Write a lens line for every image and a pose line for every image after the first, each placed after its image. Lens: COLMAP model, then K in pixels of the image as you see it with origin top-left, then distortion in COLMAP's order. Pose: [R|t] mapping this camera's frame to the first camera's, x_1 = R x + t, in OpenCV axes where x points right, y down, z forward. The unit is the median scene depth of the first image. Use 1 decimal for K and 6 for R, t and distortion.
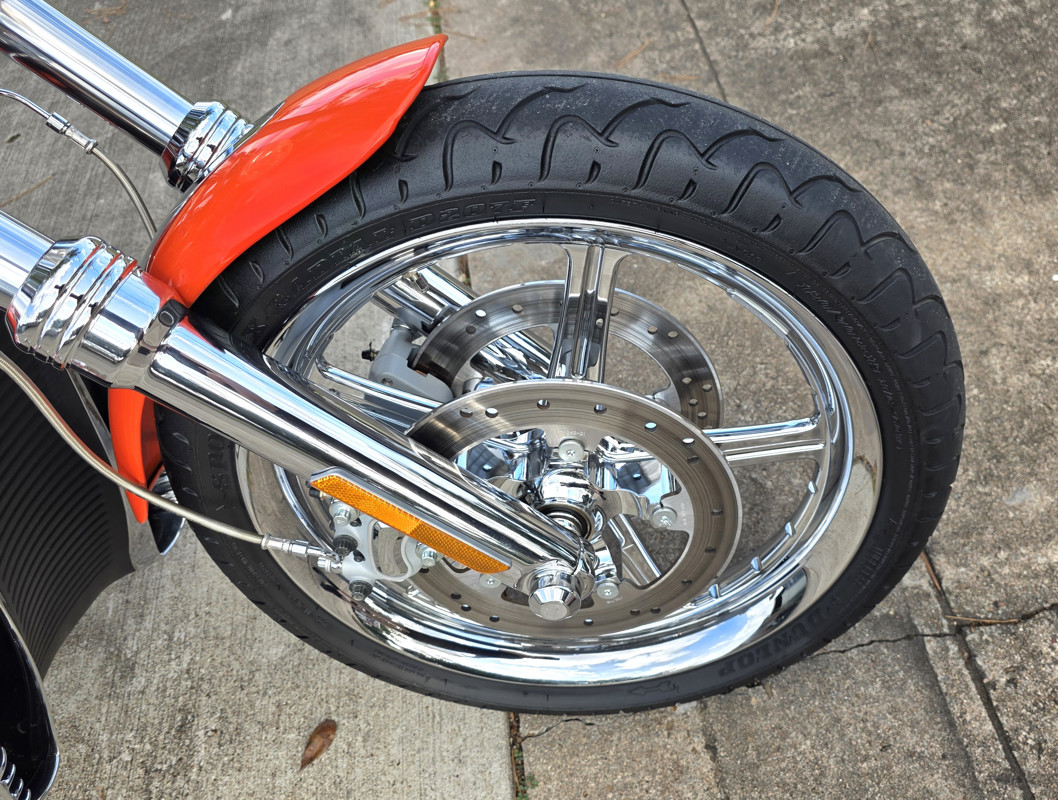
lens RADIAL K [[848.8, 0, 595.5], [0, 848.8, 439.5], [0, 0, 1]] dist [0.031693, -0.016683]
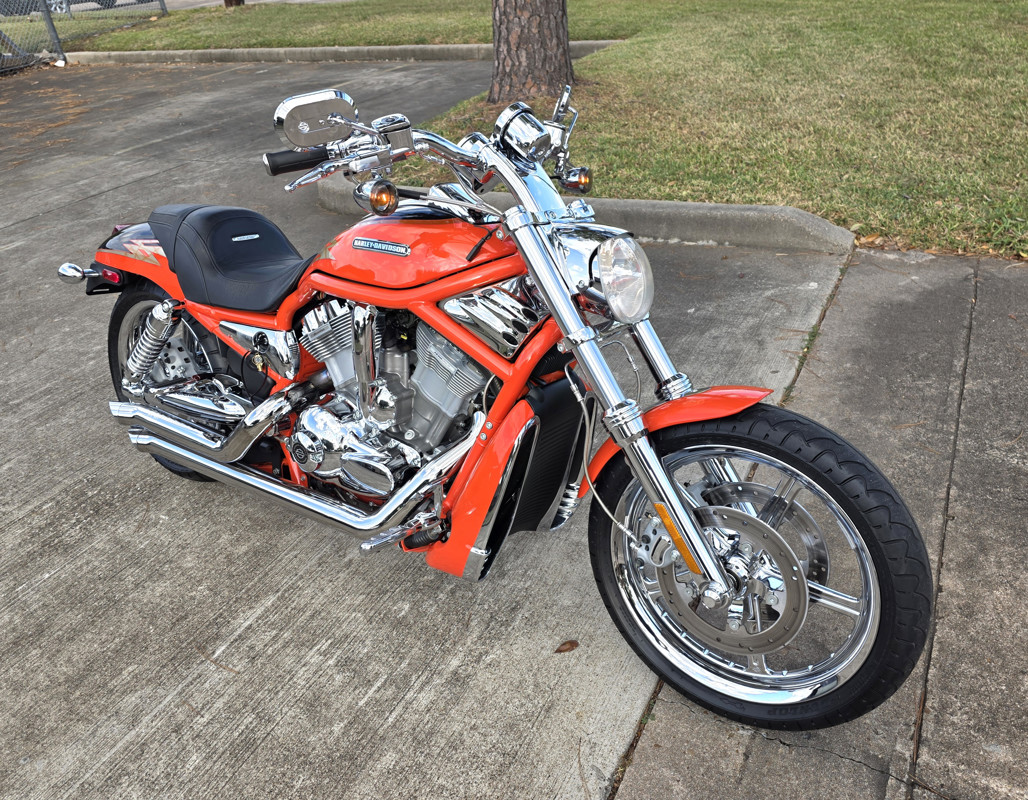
lens RADIAL K [[779.8, 0, 545.7], [0, 779.8, 417.4], [0, 0, 1]] dist [0.068272, -0.056525]
pose [[0.805975, 0.405854, -0.430913, 0.212685], [-0.518341, 0.835443, -0.182640, 0.269318], [0.285878, 0.370563, 0.883718, -0.852466]]
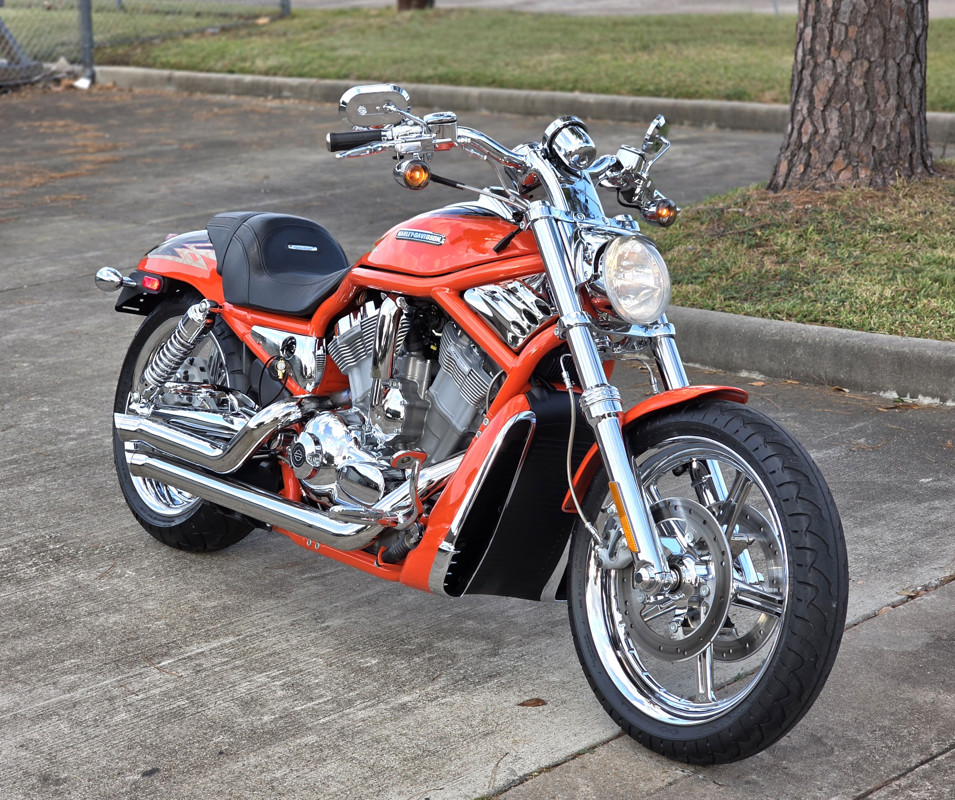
lens RADIAL K [[2167.1, 0, 459.0], [0, 2167.1, 415.9], [0, 0, 1]] dist [0.101465, 0.000000]
pose [[0.567105, 0.347936, -0.746547, 2.692597], [-0.712956, 0.661217, -0.233420, 1.114253], [0.412415, 0.664629, 0.623043, -2.202962]]
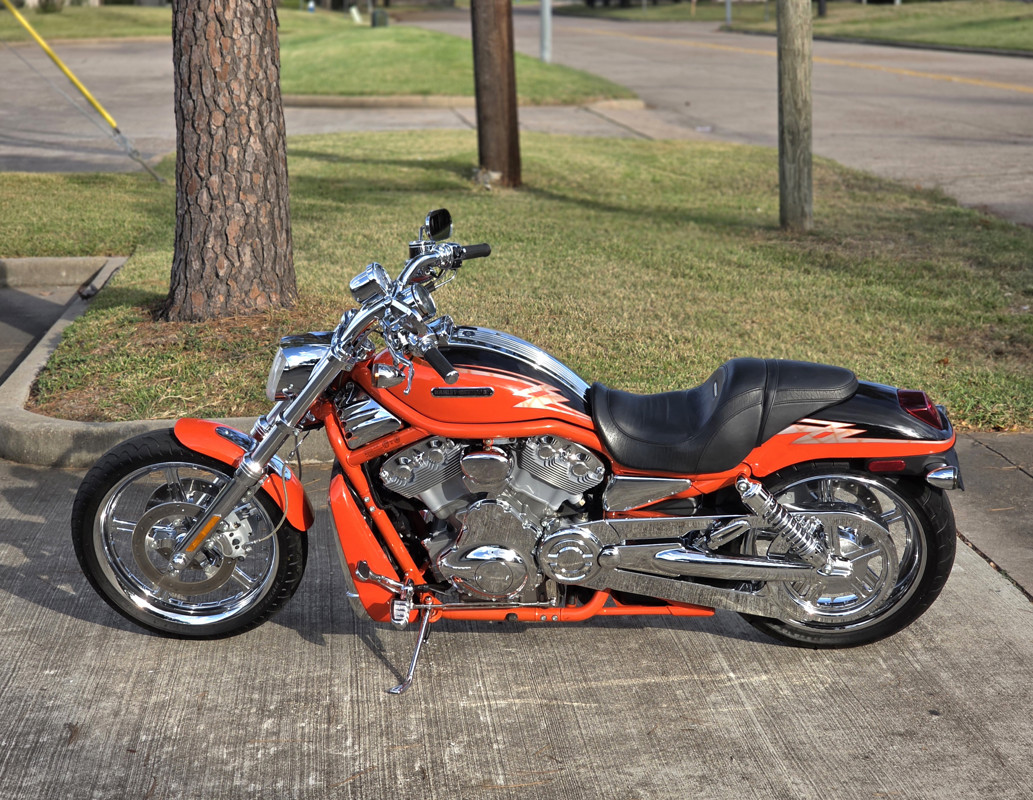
lens RADIAL K [[2329.7, 0, 508.4], [0, 2329.7, 416.2], [0, 0, 1]] dist [0.133870, 0.000000]
pose [[0.984204, 0.175313, -0.024667, -1.643711], [-0.143134, 0.705954, -0.693643, 4.898908], [-0.104191, 0.686217, 0.719896, -4.217189]]
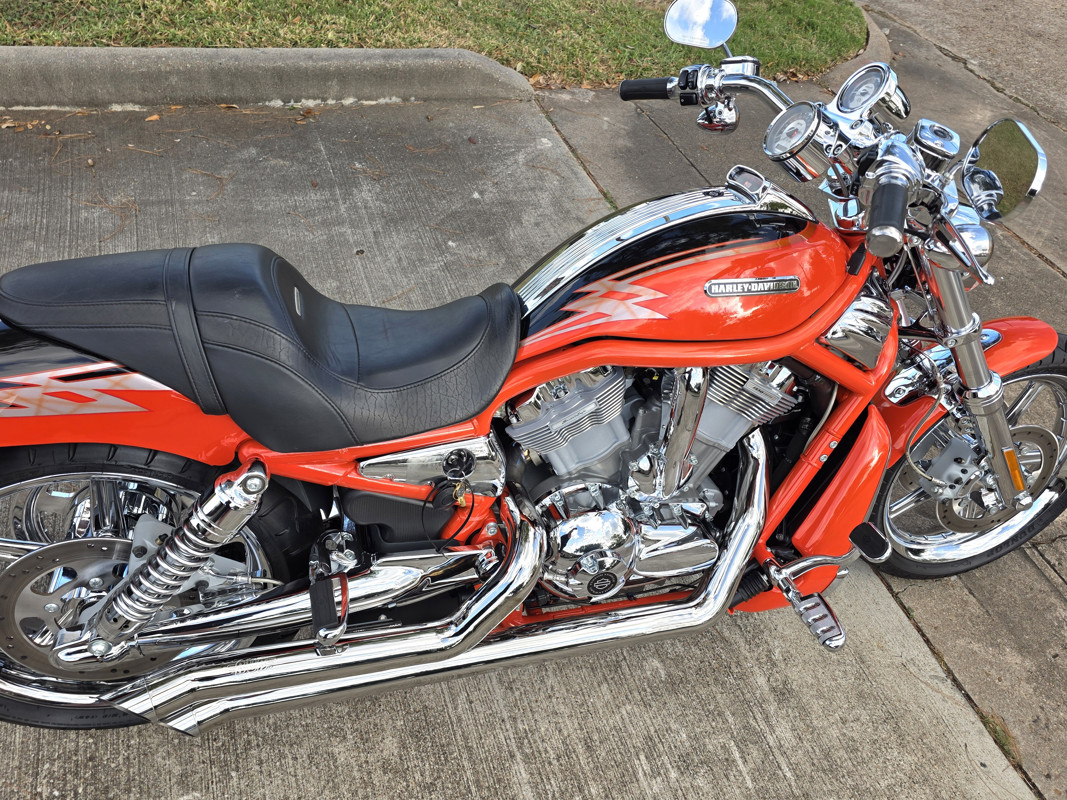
lens RADIAL K [[778.4, 0, 547.2], [0, 778.4, 383.6], [0, 0, 1]] dist [0.050878, -0.043435]
pose [[0.920197, 0.097749, 0.379056, -1.687771], [-0.022225, 0.979806, -0.198714, 0.238736], [-0.390825, 0.174431, 0.903786, -0.553835]]
